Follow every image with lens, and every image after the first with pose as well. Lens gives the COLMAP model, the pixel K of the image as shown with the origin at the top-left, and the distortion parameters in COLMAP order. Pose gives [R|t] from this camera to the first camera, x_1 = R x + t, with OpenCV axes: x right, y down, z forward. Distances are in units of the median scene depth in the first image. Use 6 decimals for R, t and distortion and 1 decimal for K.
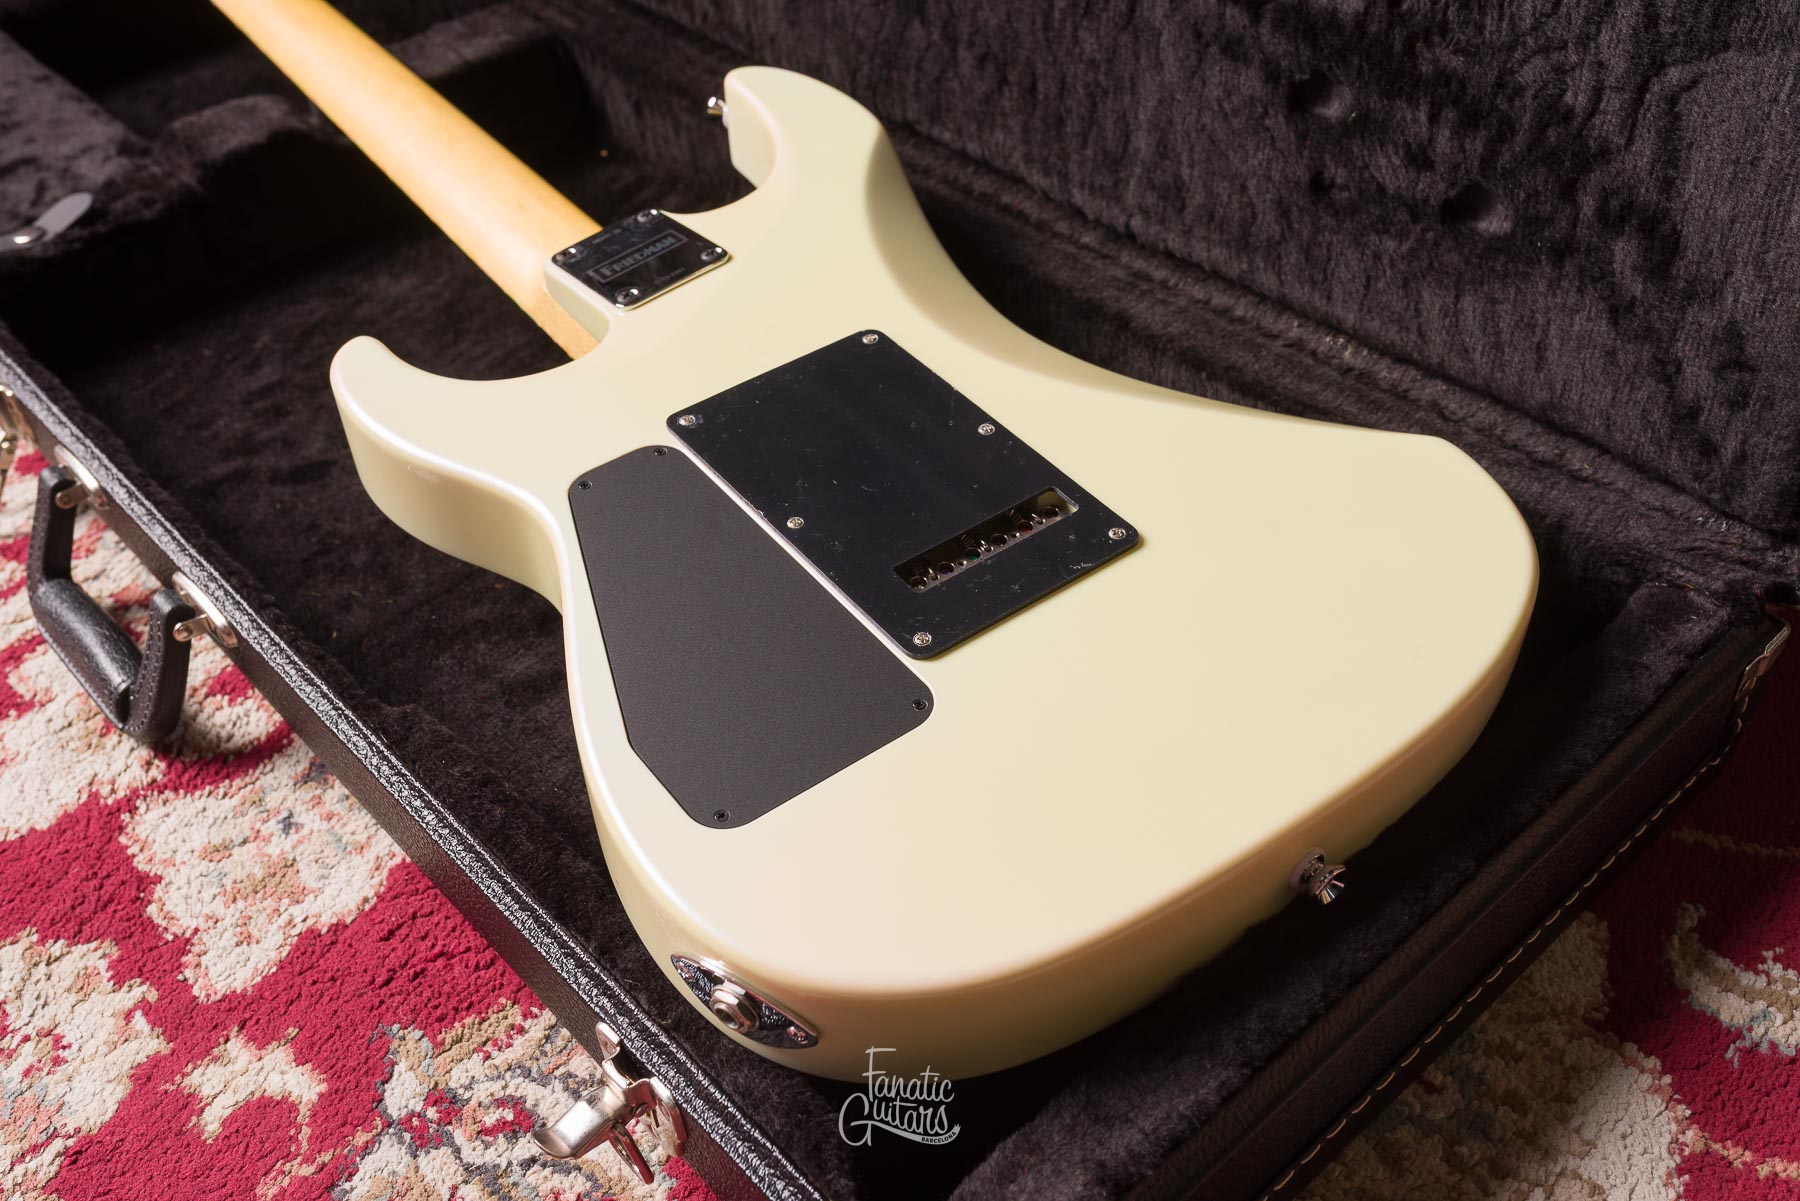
lens RADIAL K [[1753.9, 0, 903.5], [0, 1753.9, 595.8], [0, 0, 1]] dist [0.002239, -0.001097]
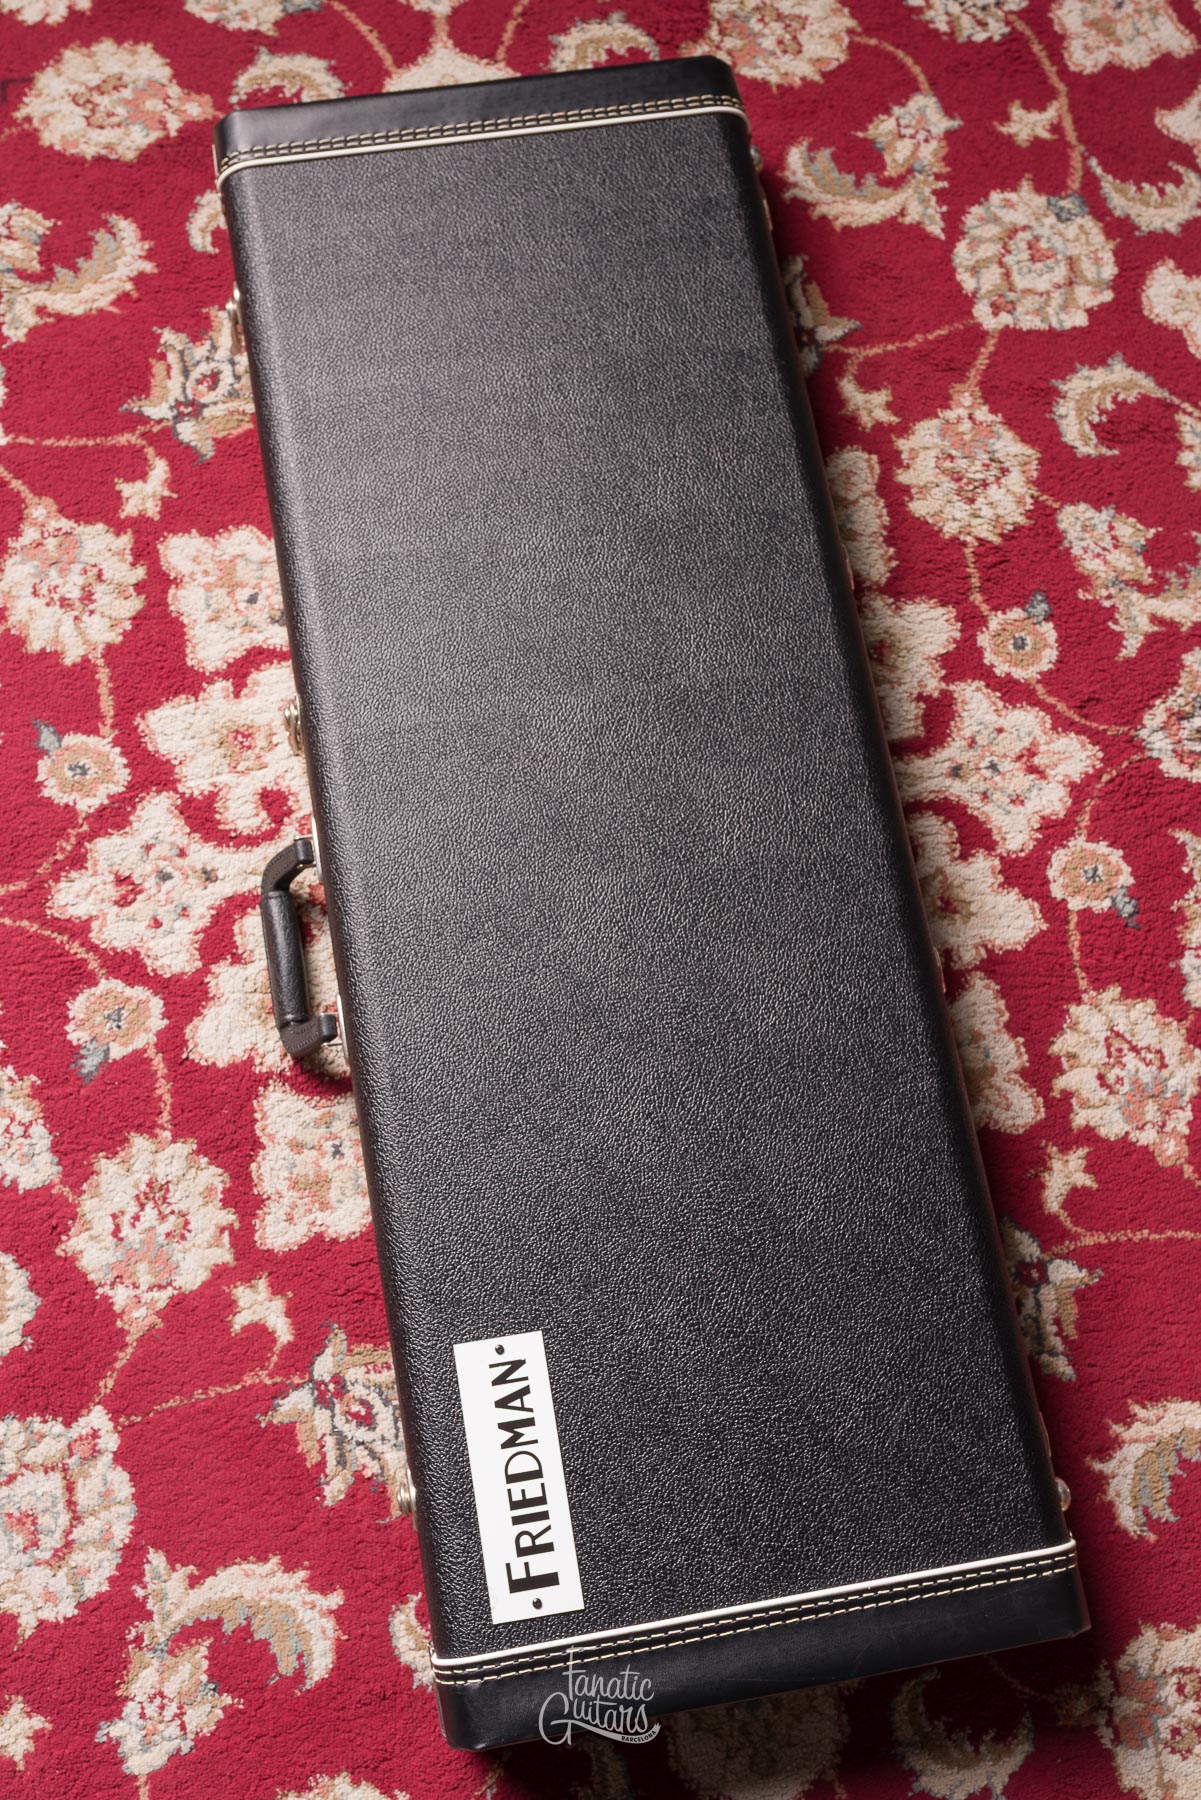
lens RADIAL K [[1808.5, 0, 589.1], [0, 1808.5, 900.2], [0, 0, 1]] dist [0.002107, 0.002904]
pose [[0.841409, 0.540091, -0.018262, -0.241109], [-0.437816, 0.701105, 0.562823, -1.168287], [0.316779, -0.465569, 0.826376, -0.293610]]
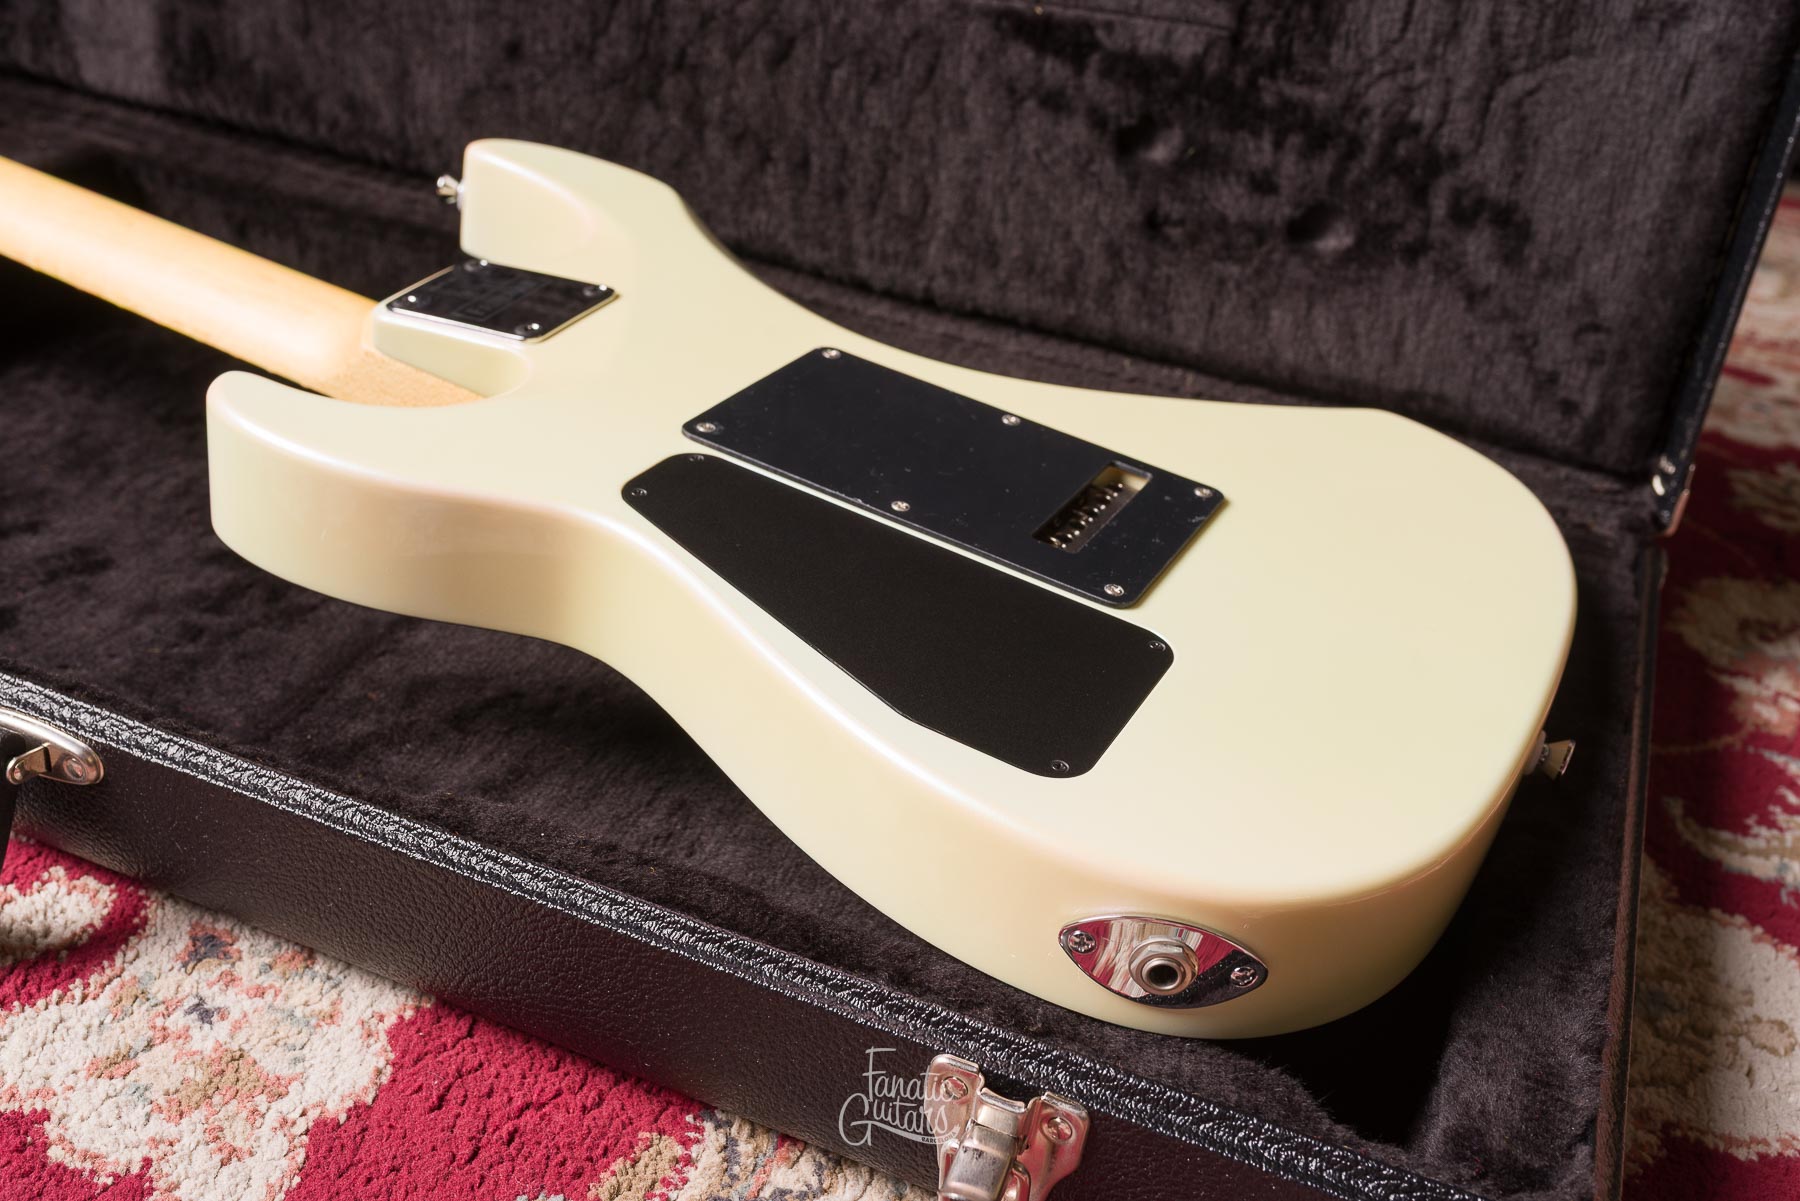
lens RADIAL K [[1770.6, 0, 901.6], [0, 1770.6, 594.9], [0, 0, 1]] dist [0.003696, -0.002134]
pose [[0.880925, -0.082324, 0.466042, -0.424188], [0.167467, 0.975264, -0.144276, 0.115811], [-0.442636, 0.205143, 0.872920, 0.191353]]
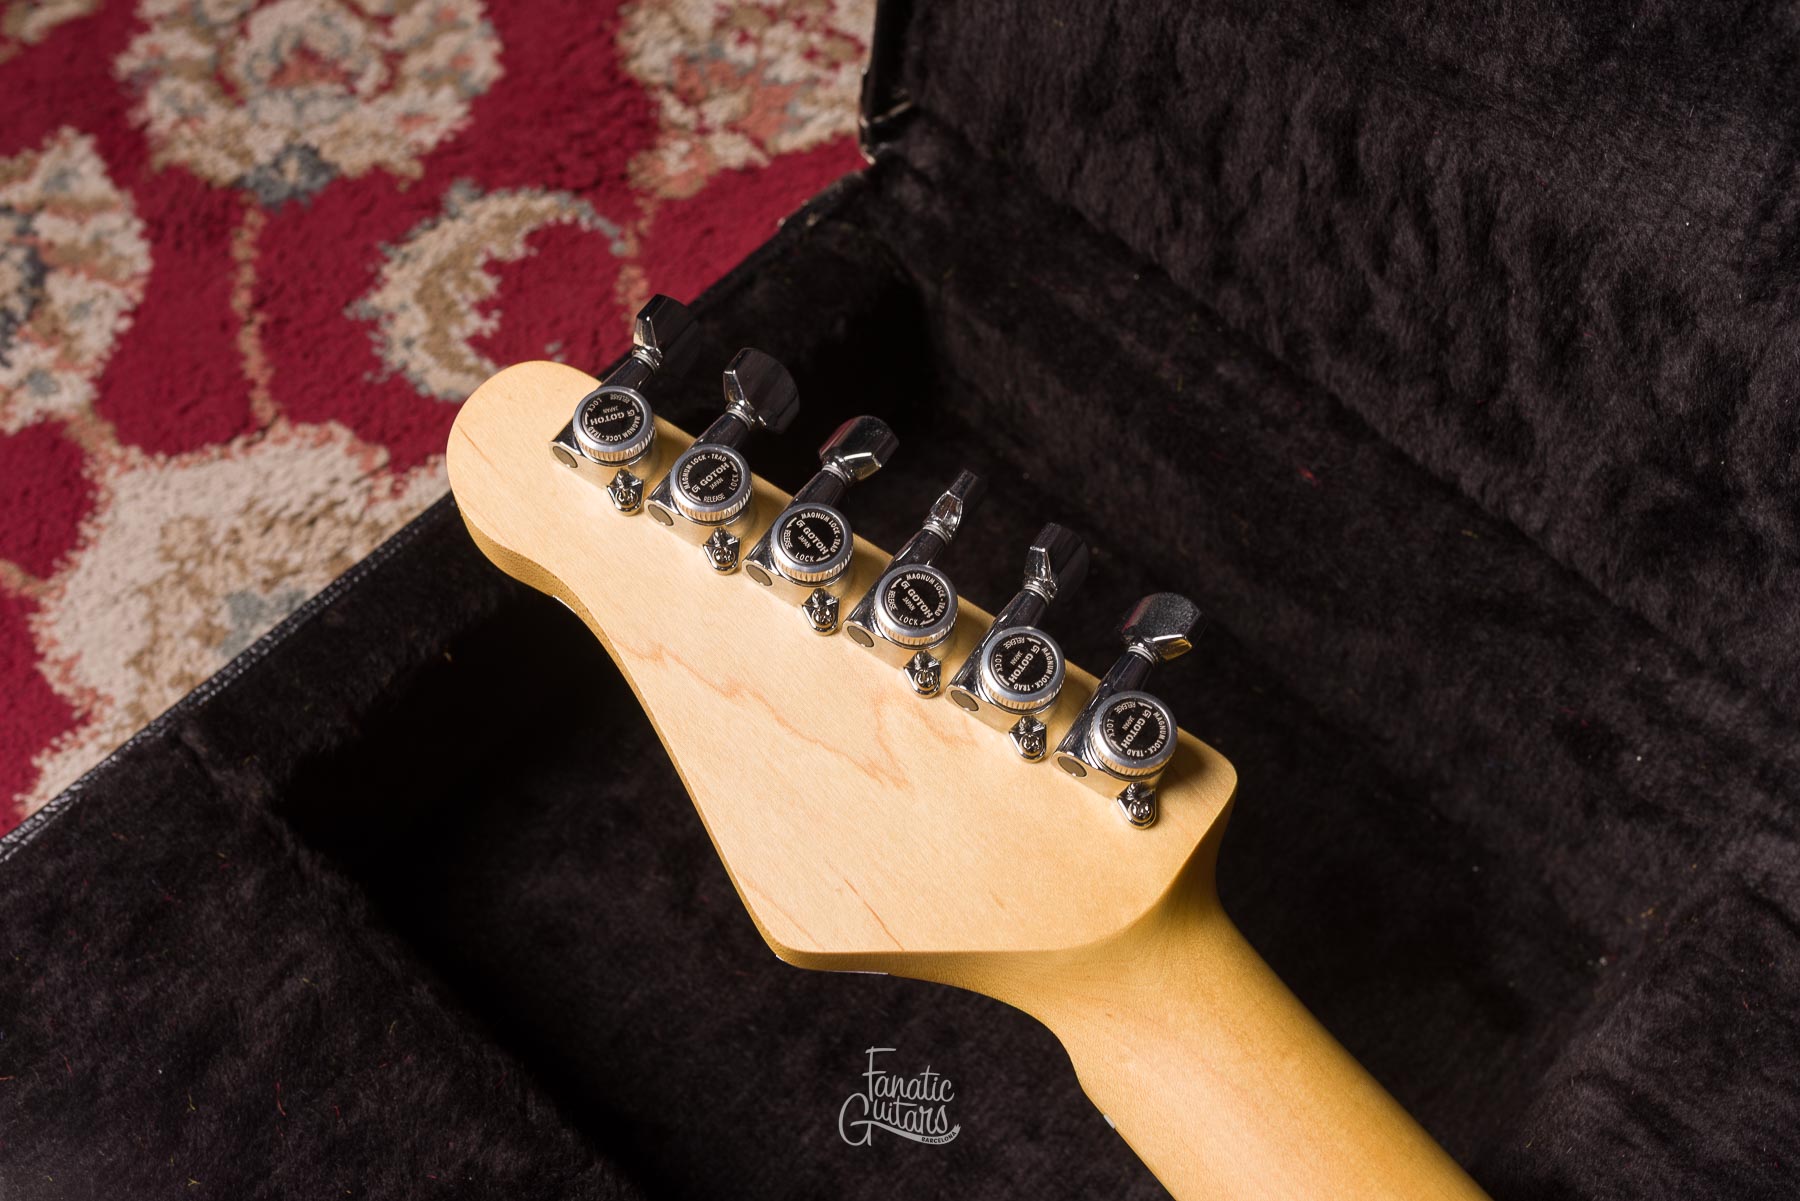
lens RADIAL K [[1790.2, 0, 900.6], [0, 1790.2, 598.2], [0, 0, 1]] dist [0.006067, -0.007081]
pose [[0.995594, -0.031117, 0.088458, -0.687703], [-0.001585, 0.937619, 0.347660, -0.829251], [-0.093758, -0.346269, 0.933439, 1.062014]]
